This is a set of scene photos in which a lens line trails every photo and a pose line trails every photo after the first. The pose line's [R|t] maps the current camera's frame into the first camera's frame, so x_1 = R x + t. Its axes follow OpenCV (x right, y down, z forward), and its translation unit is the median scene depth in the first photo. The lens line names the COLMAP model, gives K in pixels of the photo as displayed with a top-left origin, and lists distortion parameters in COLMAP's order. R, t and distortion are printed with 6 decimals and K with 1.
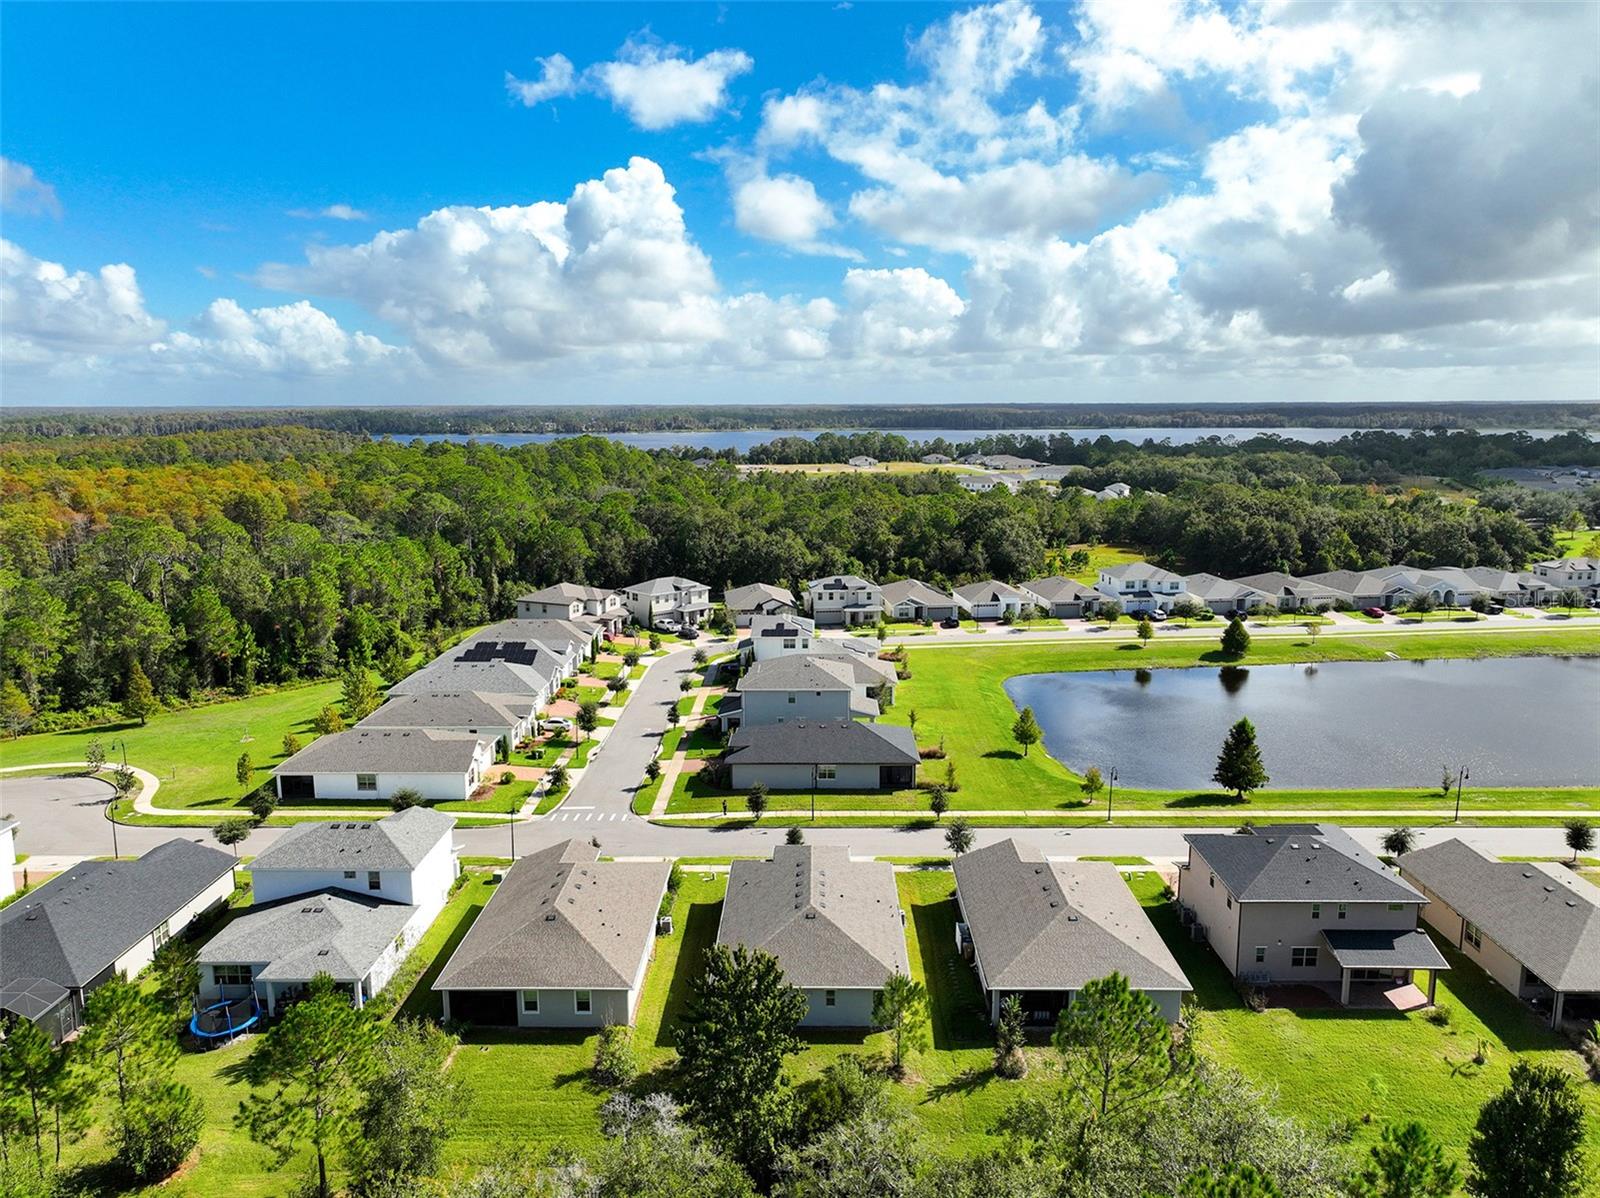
lens RADIAL K [[1121.5, 0, 800.0], [0, 1121.5, 599.0], [0, 0, 1]] dist [0.005129, 0.004963]
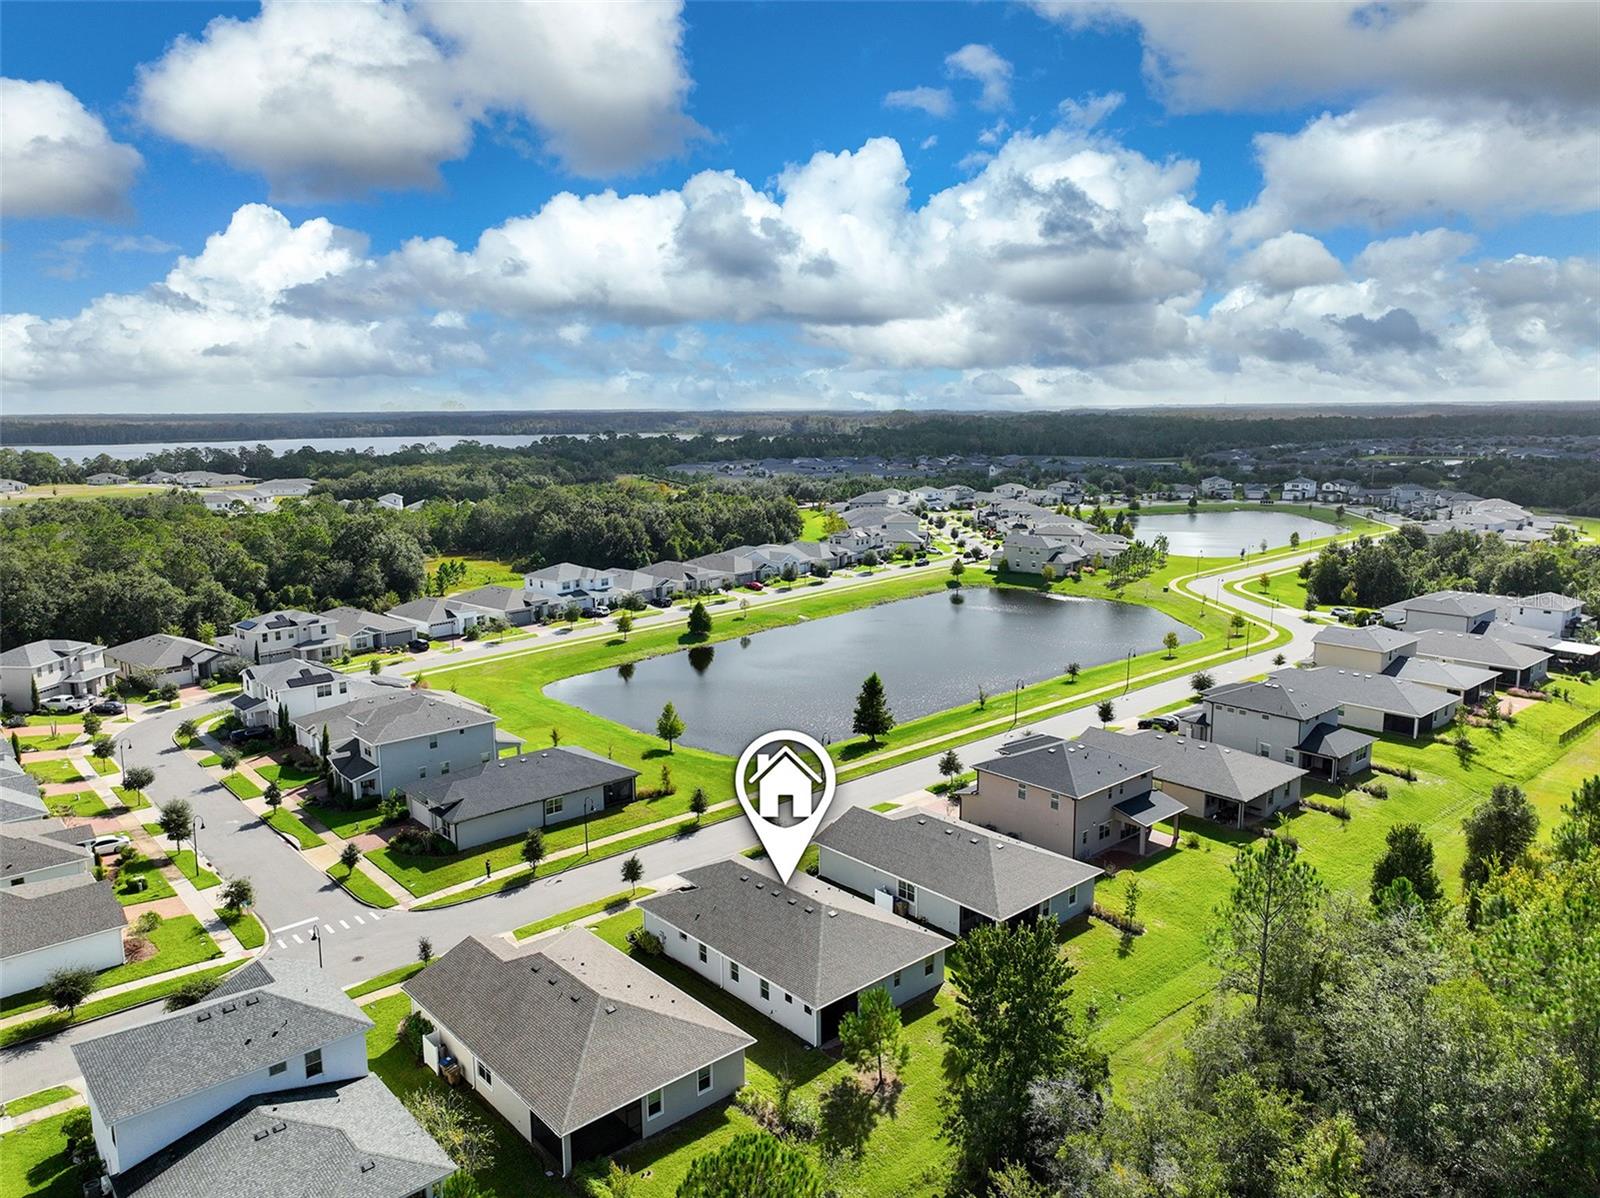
lens RADIAL K [[1121.5, 0, 800.0], [0, 1121.5, 599.0], [0, 0, 1]] dist [0.005129, 0.004963]
pose [[0.738128, -0.116602, 0.664509, -0.243676], [0.122076, 0.991777, 0.038427, -0.014646], [-0.663525, 0.052756, 0.746292, 0.096380]]
